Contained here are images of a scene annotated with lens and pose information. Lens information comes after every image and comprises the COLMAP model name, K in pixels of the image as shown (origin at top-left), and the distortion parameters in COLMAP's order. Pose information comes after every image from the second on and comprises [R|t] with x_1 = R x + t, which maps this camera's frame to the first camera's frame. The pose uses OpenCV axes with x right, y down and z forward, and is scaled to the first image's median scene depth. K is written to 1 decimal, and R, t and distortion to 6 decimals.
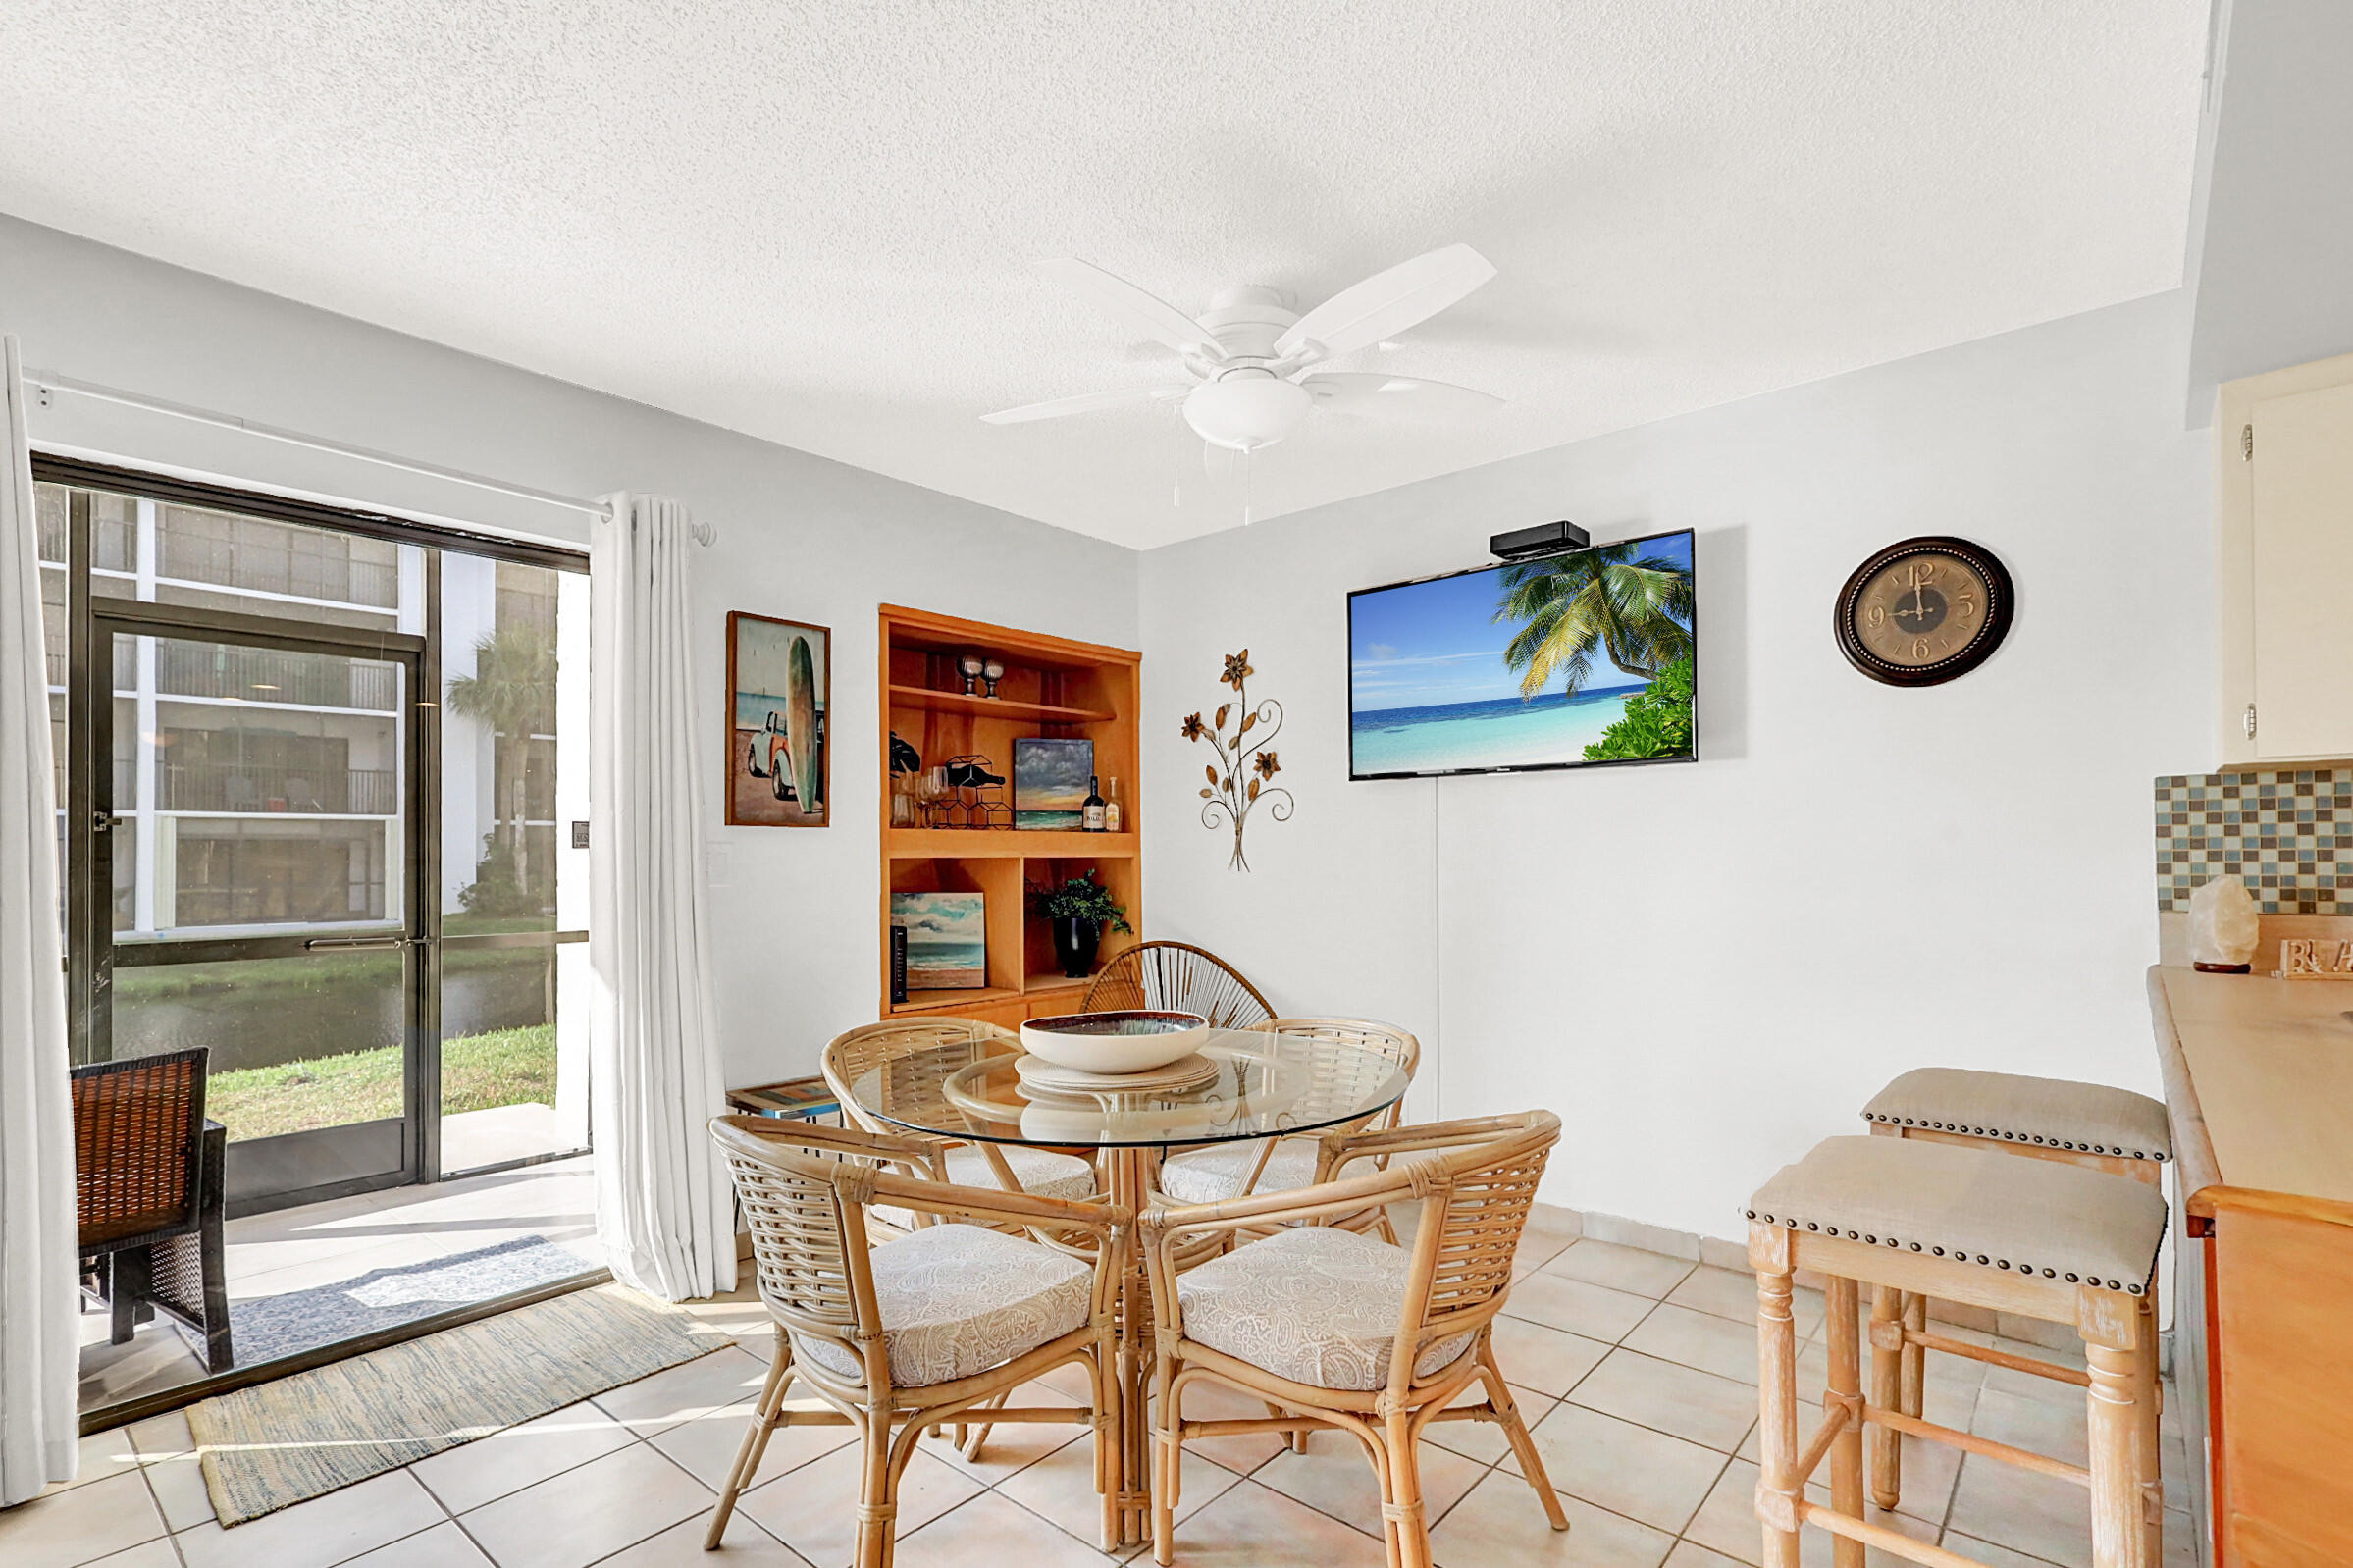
lens RADIAL K [[1100.2, 0, 1171.5], [0, 1100.2, 830.7], [0, 0, 1]] dist [0.000847, 0.001489]
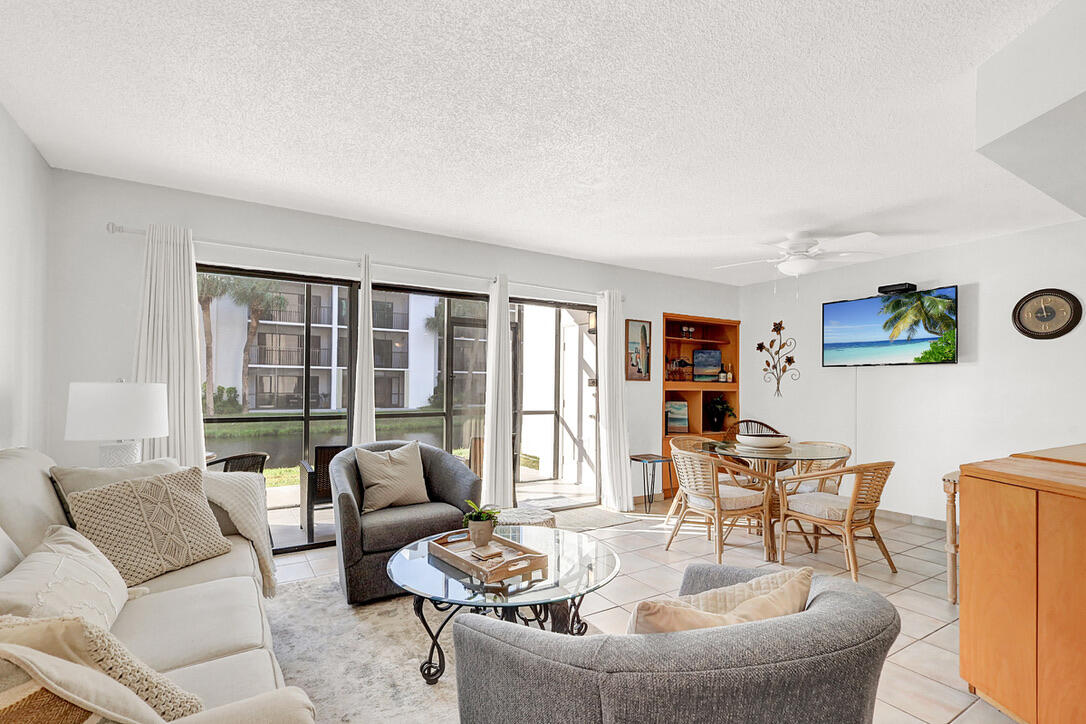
lens RADIAL K [[507.8, 0, 542.7], [0, 507.8, 376.0], [0, 0, 1]] dist [0.000847, 0.001489]
pose [[0.953196, 0.010770, -0.302160, -0.158283], [-0.010850, 0.999940, 0.001411, -0.017279], [0.302157, 0.001934, 0.953256, -0.584963]]
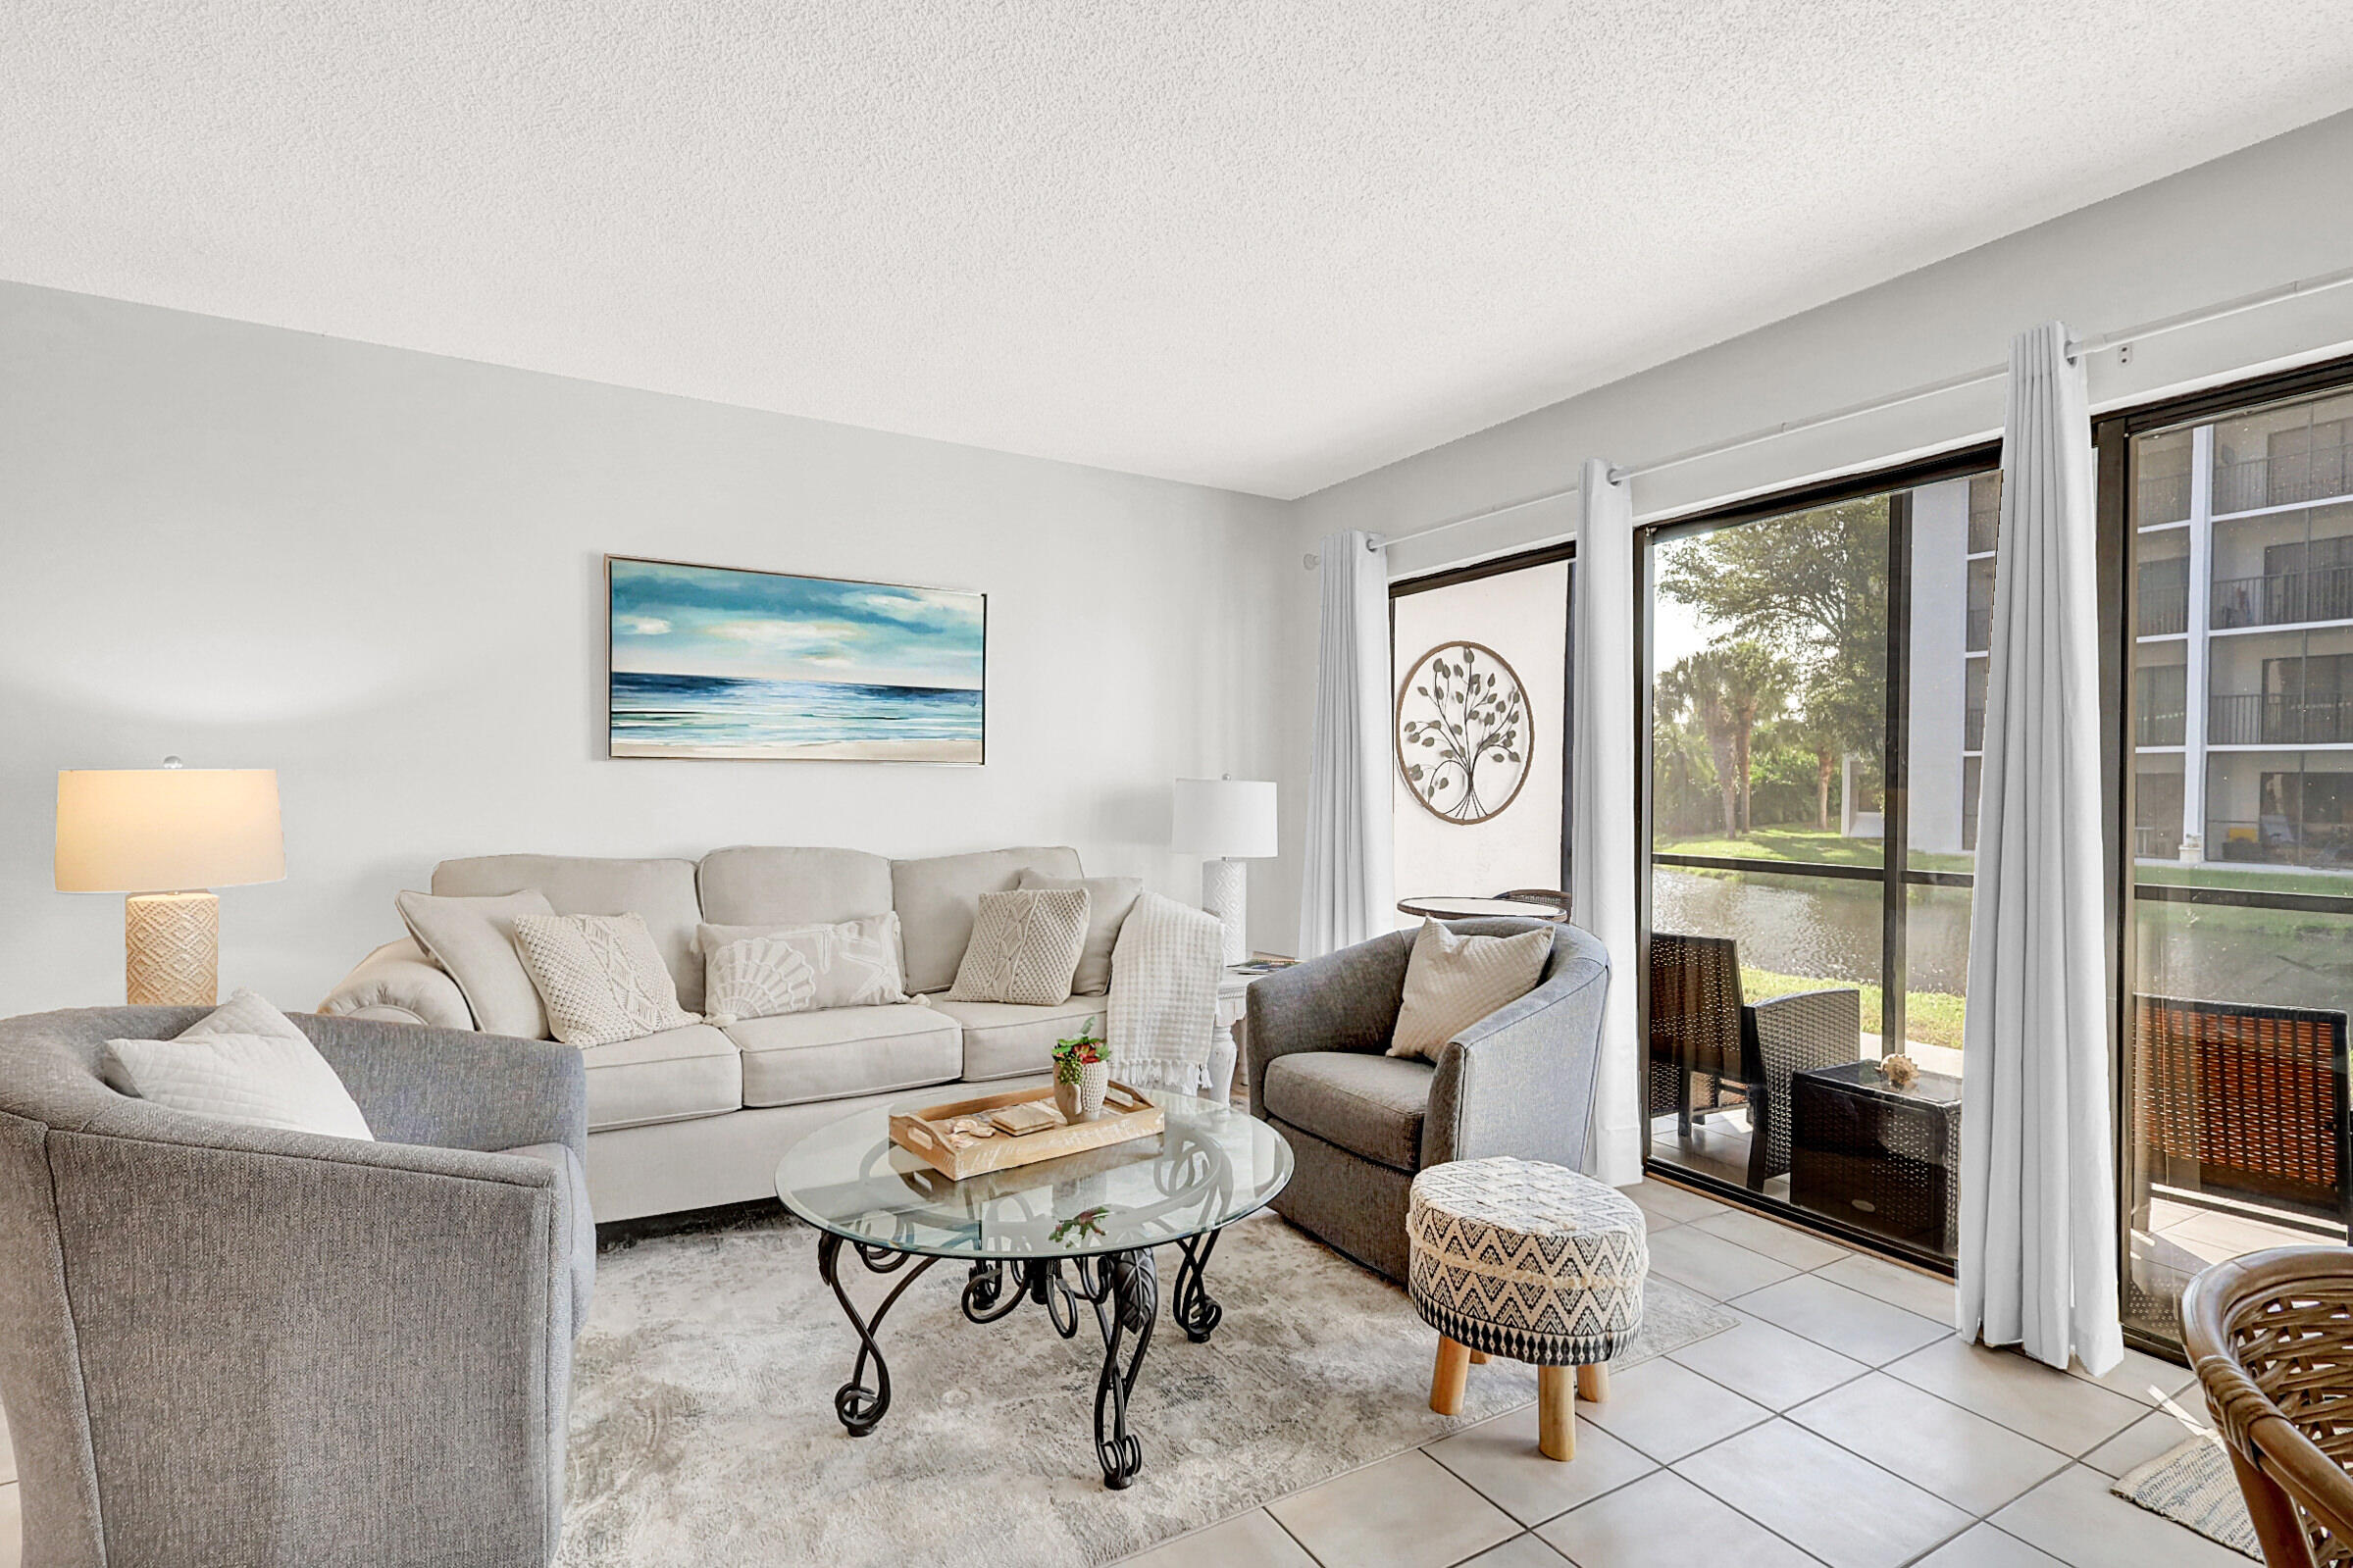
lens RADIAL K [[1100.1, 0, 1175.0], [0, 1100.1, 780.9], [0, 0, 1]] dist [0.000847, 0.001489]
pose [[-0.327822, 0.001255, -0.944739, 0.179207], [0.009852, 0.999949, -0.002091, 0.005266], [0.944688, -0.009993, -0.327817, 0.314850]]
